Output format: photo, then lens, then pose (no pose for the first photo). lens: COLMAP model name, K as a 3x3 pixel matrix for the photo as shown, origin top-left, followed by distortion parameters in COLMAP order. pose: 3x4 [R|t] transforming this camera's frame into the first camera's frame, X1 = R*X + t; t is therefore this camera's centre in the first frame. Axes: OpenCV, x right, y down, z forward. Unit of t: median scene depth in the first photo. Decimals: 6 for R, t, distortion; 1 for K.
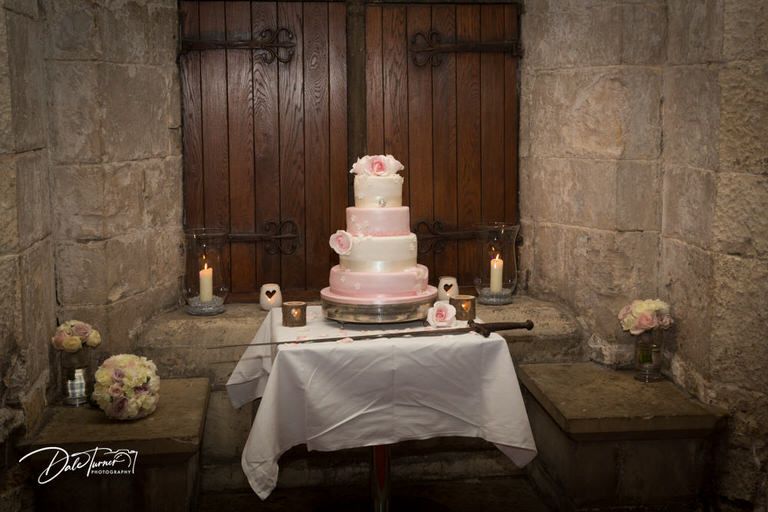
lens RADIAL K [[796.1, 0, 384.0], [0, 796.1, 256.0], [0, 0, 1]] dist [0.012006, 0.005891]
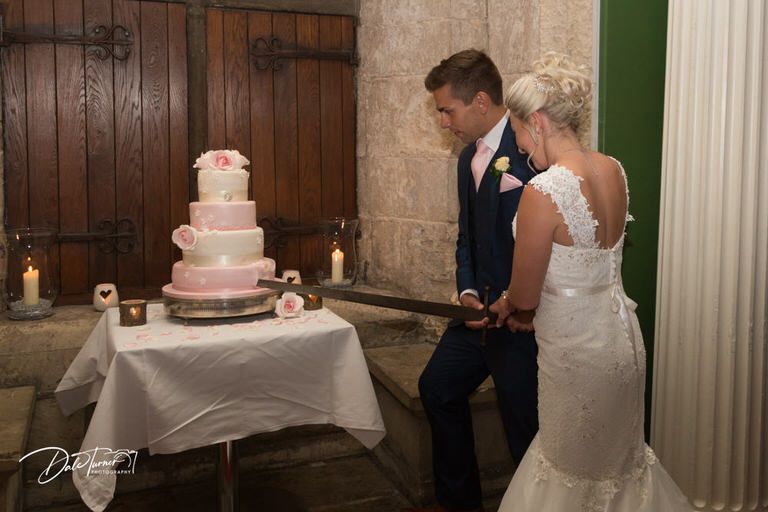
lens RADIAL K [[601.1, 0, 385.6], [0, 601.1, 235.1], [0, 0, 1]] dist [0.000014, 0.008624]
pose [[0.953836, -0.010497, 0.300146, -0.039420], [0.026630, 0.998409, -0.049709, 0.023582], [-0.299147, 0.055407, 0.952597, 0.211081]]
